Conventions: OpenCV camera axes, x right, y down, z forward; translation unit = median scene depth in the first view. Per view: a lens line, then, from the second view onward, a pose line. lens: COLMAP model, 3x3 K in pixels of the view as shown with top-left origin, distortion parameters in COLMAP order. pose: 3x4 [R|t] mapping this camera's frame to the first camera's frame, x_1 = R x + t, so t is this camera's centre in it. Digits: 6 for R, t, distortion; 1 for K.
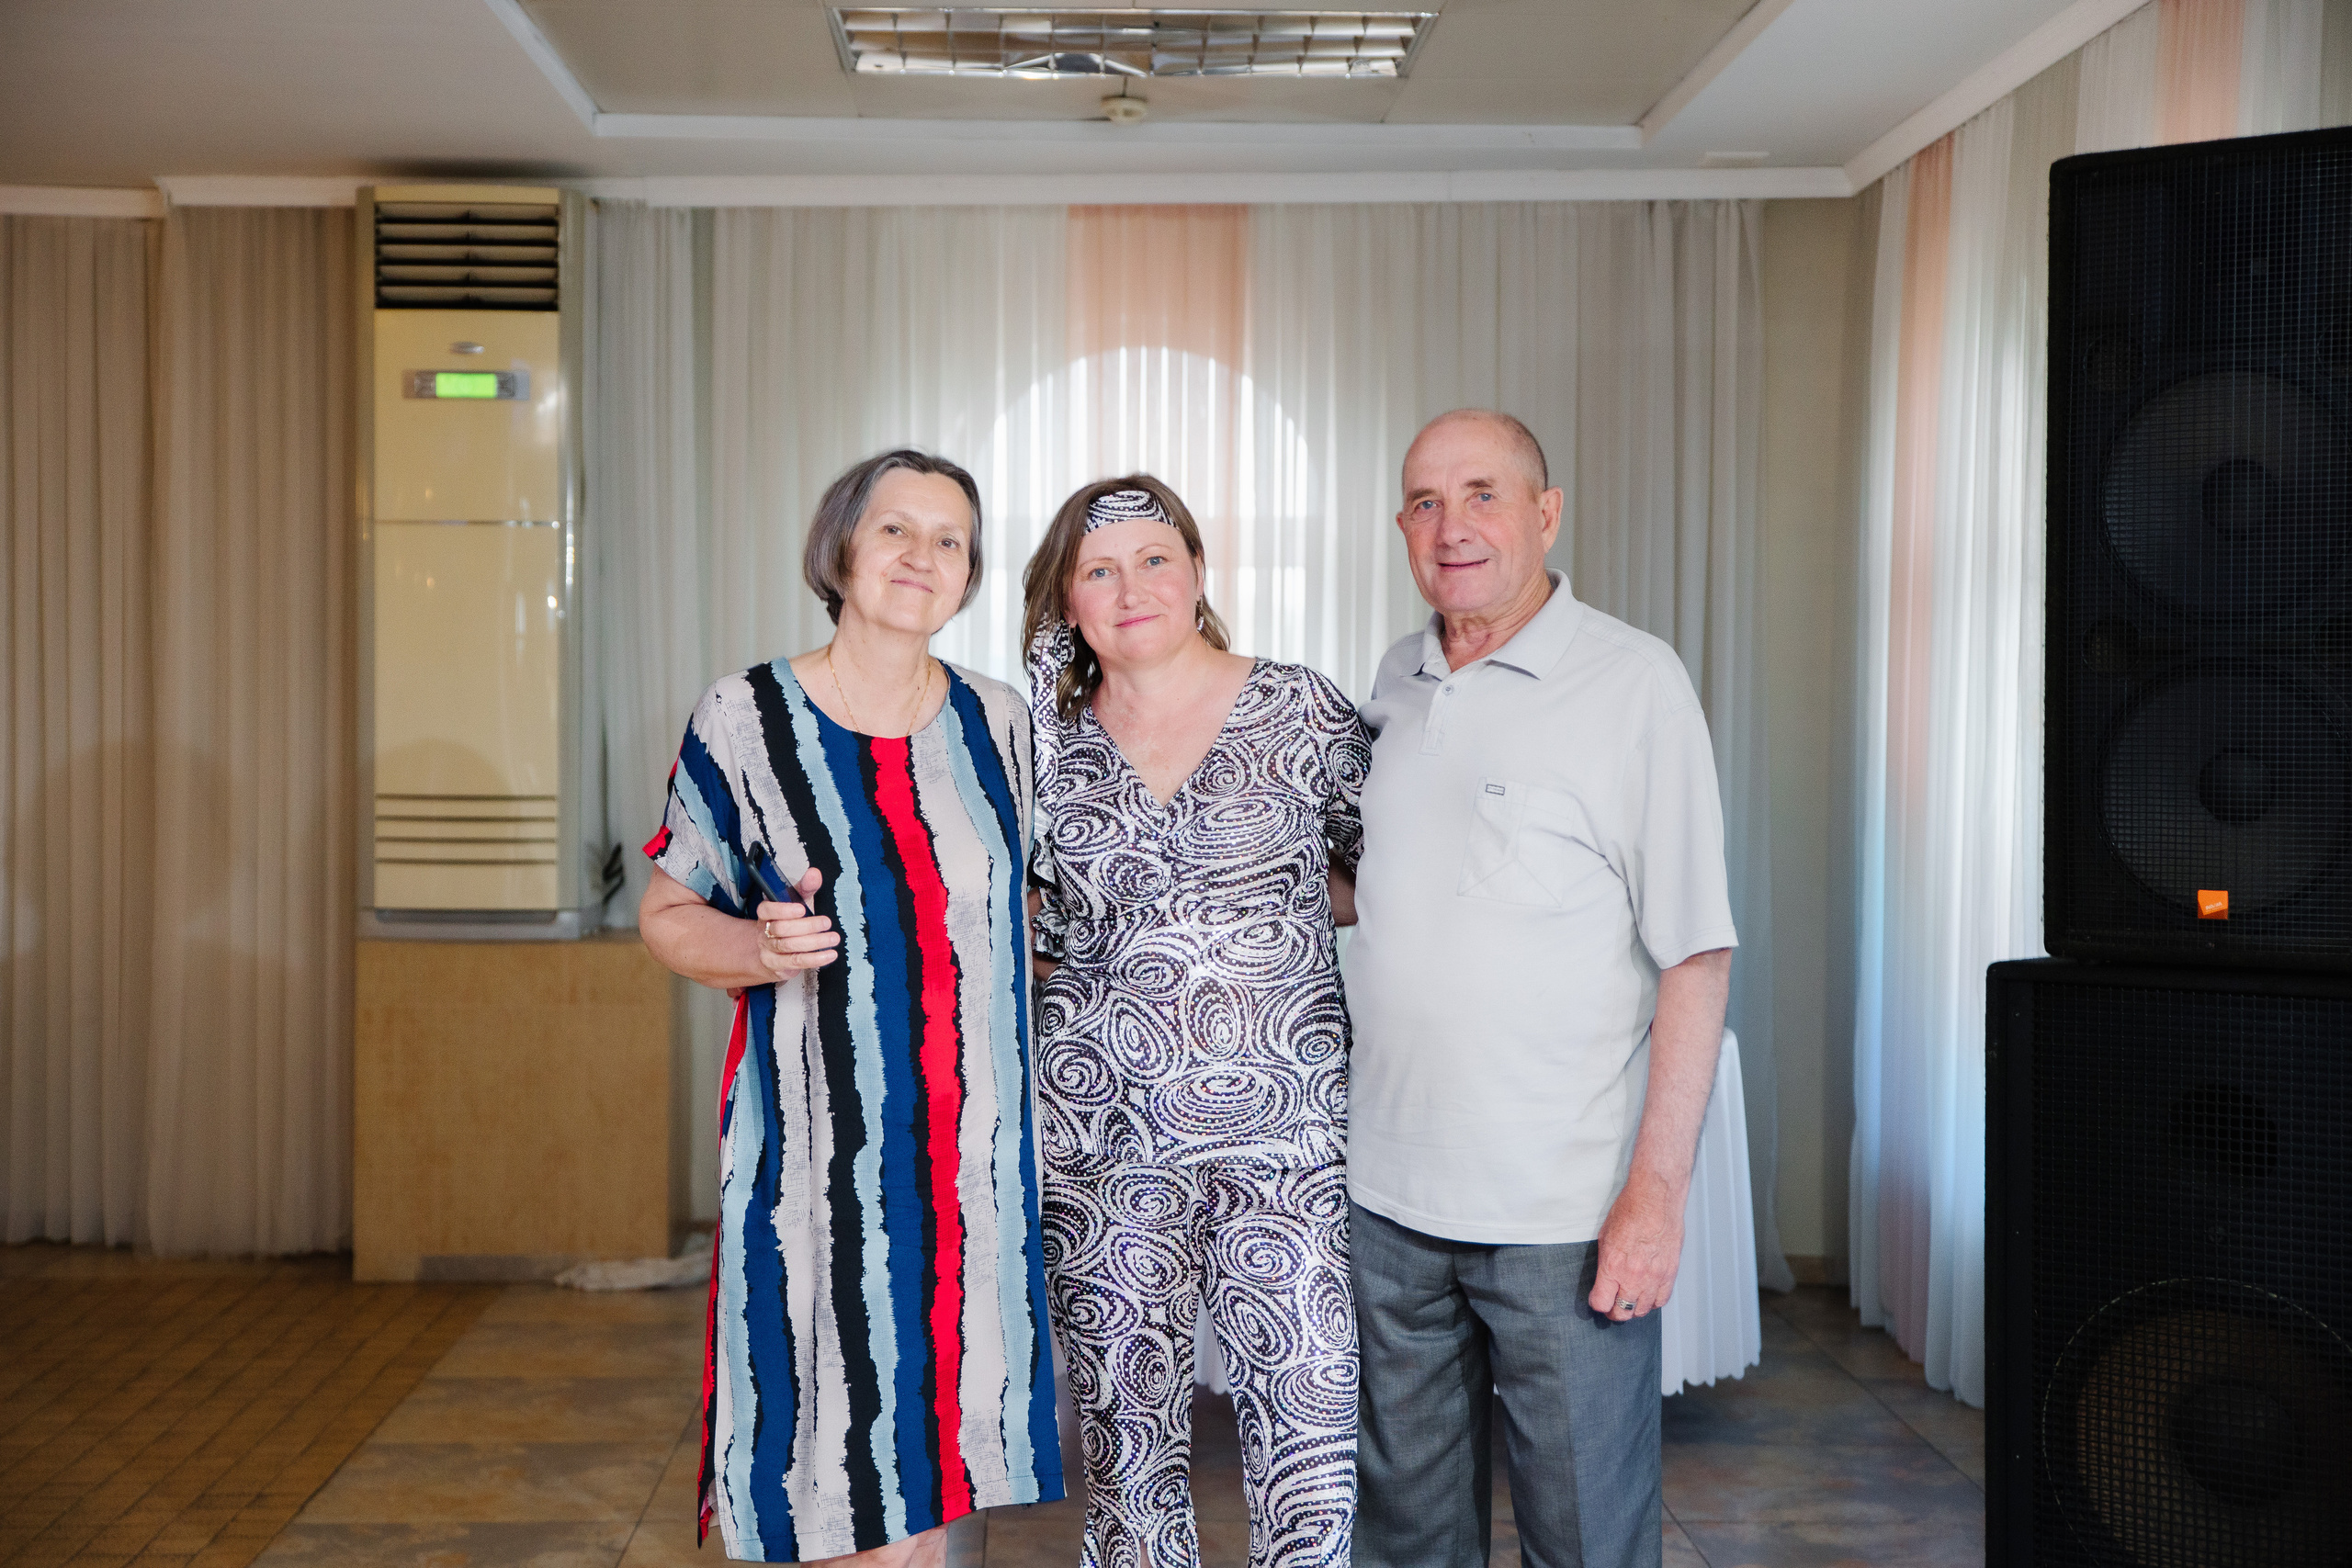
lens RADIAL K [[3491.7, 0, 1095.6], [0, 3491.7, 774.0], [0, 0, 1]] dist [0.129318, 0.000000]
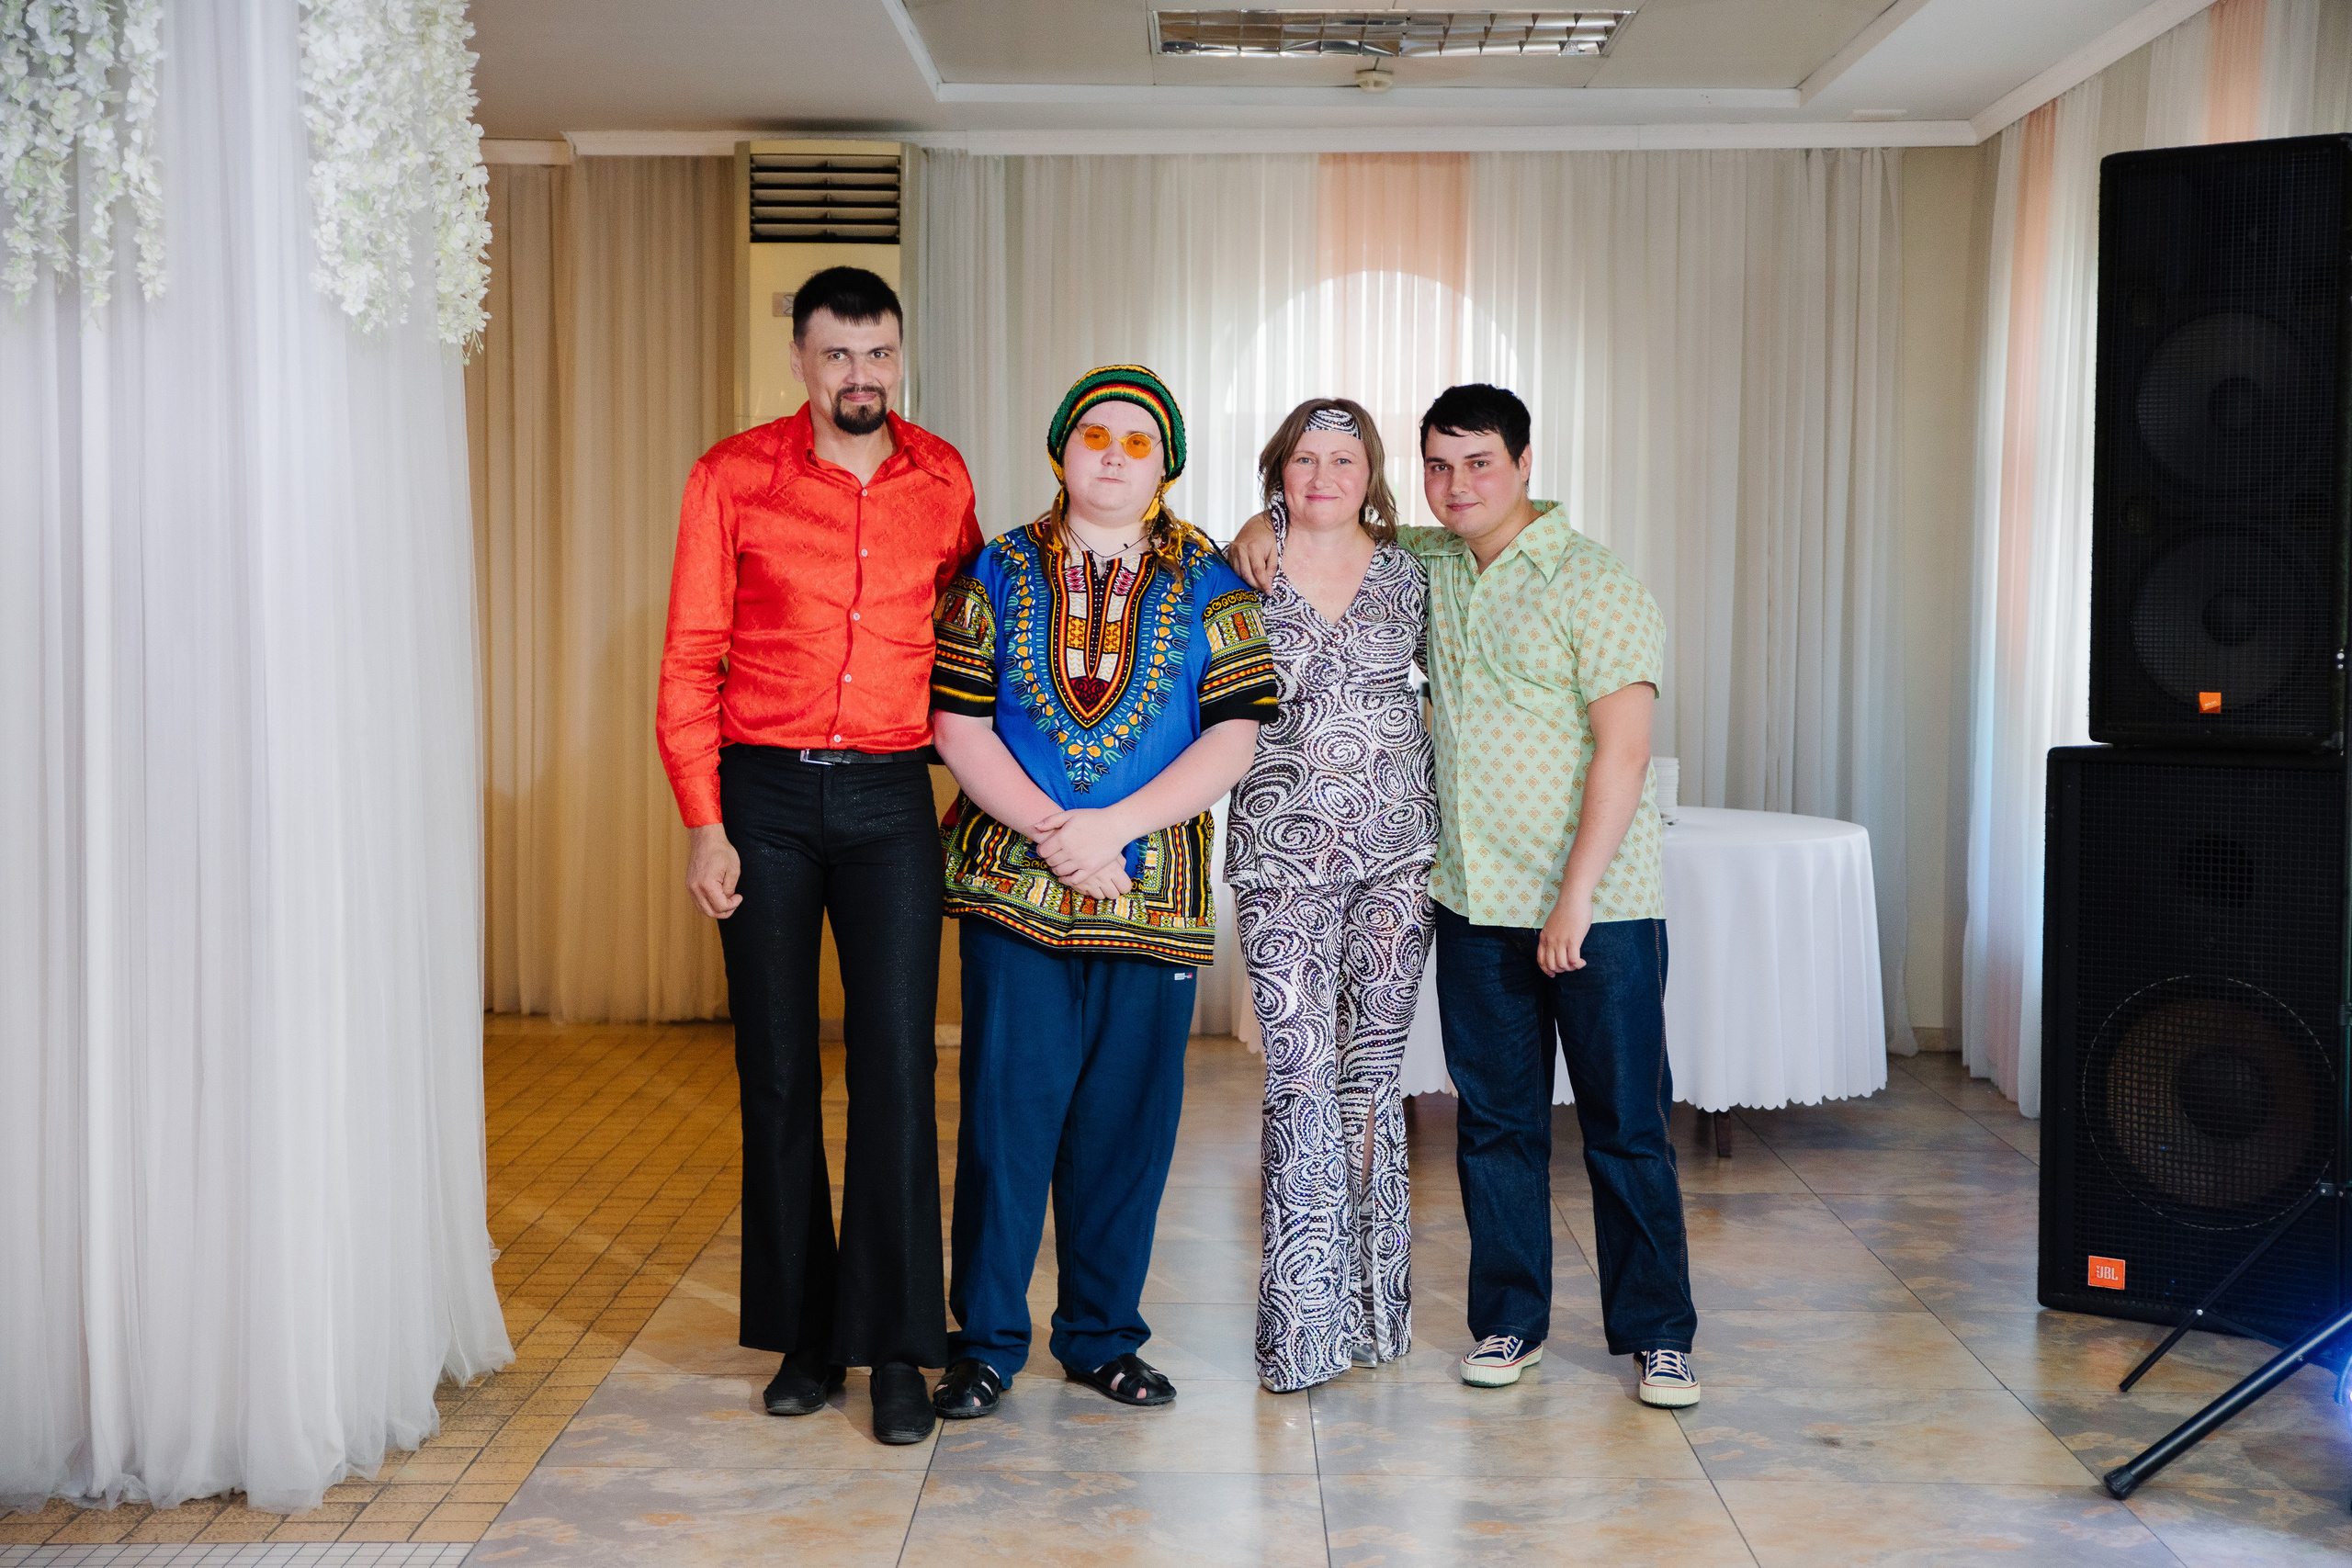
lens RADIAL K [[3491.7, 0, 1141.2], [0, 3491.7, 783.1], [0, 0, 1]] dist [0.129318, 0.000000]
pose [[0.999580, 0.003729, -0.028727, -0.033920], [-0.002693, 0.999348, 0.036007, 0.010762], [0.028843, -0.035915, 0.998939, -0.215340]]
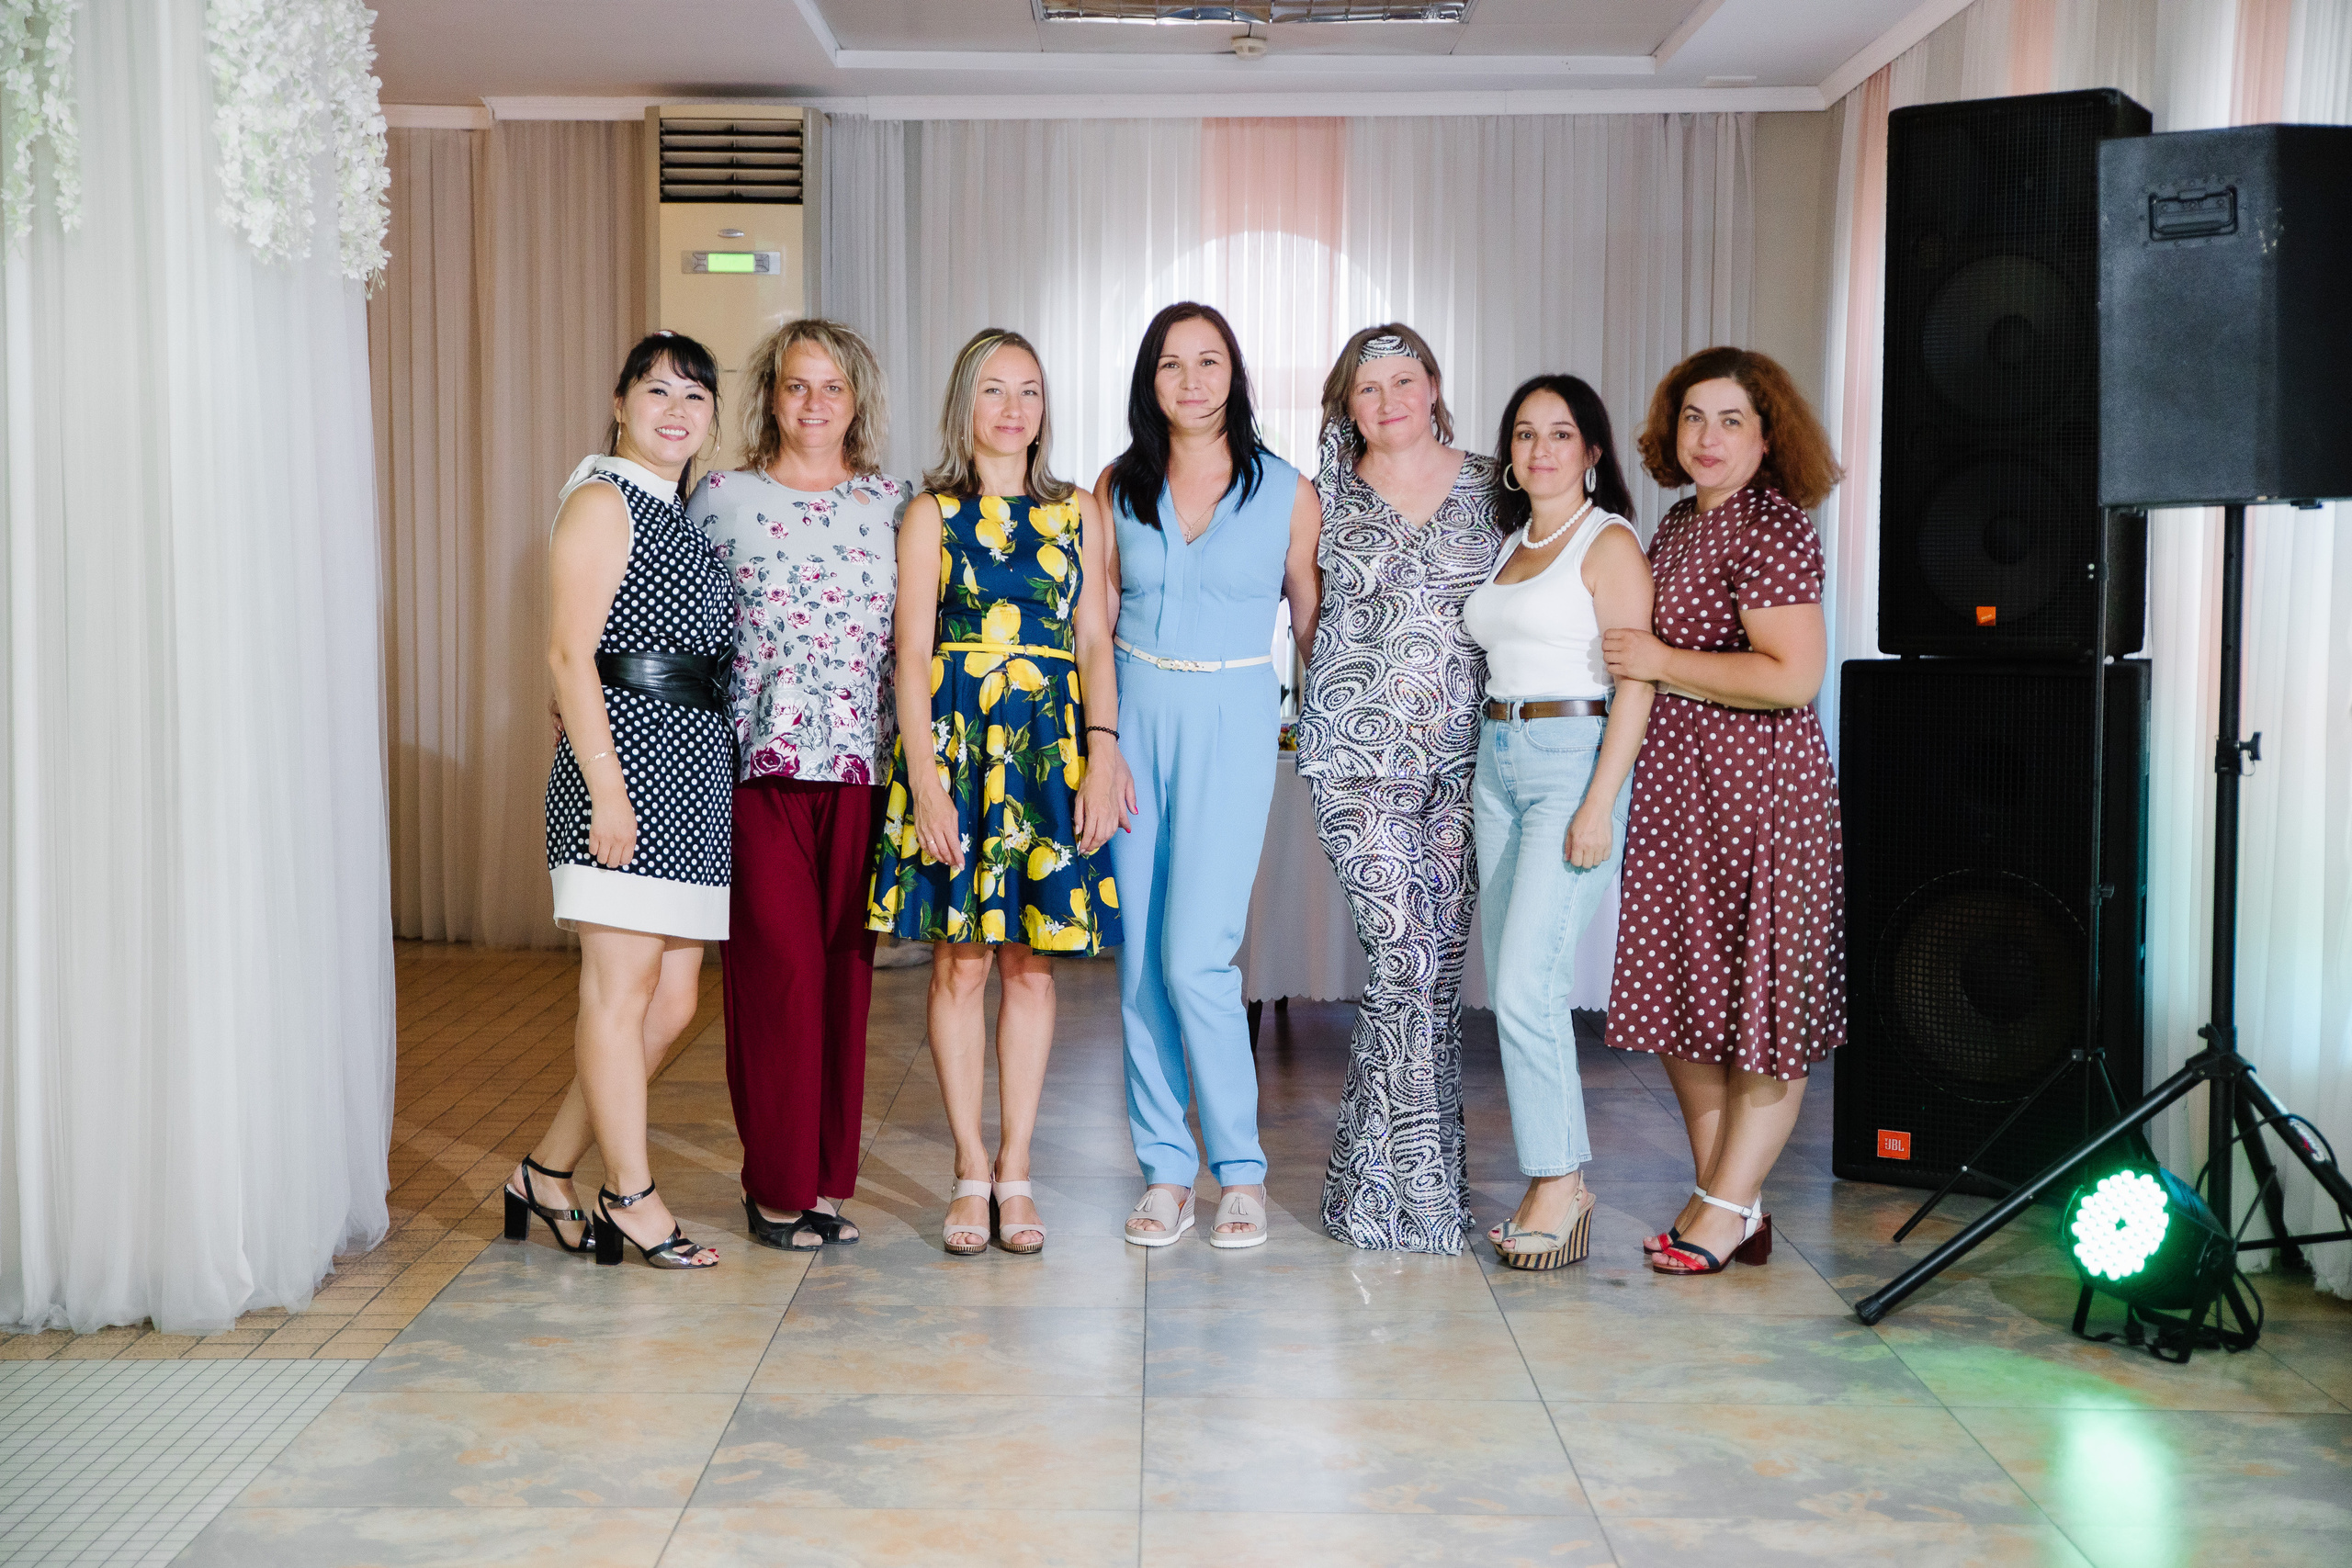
lens RADIAL K [[3491.7, 0, 1121.8], [0, 3491.7, 800.4], [0, 0, 1]] dist [0.129318, 0.000000]
pose [[0.999721, 0.002626, -0.023459, -0.006719], [-0.001585, 0.999018, 0.044282, 0.027980], [0.023552, -0.044233, 0.998744, -0.279241]]
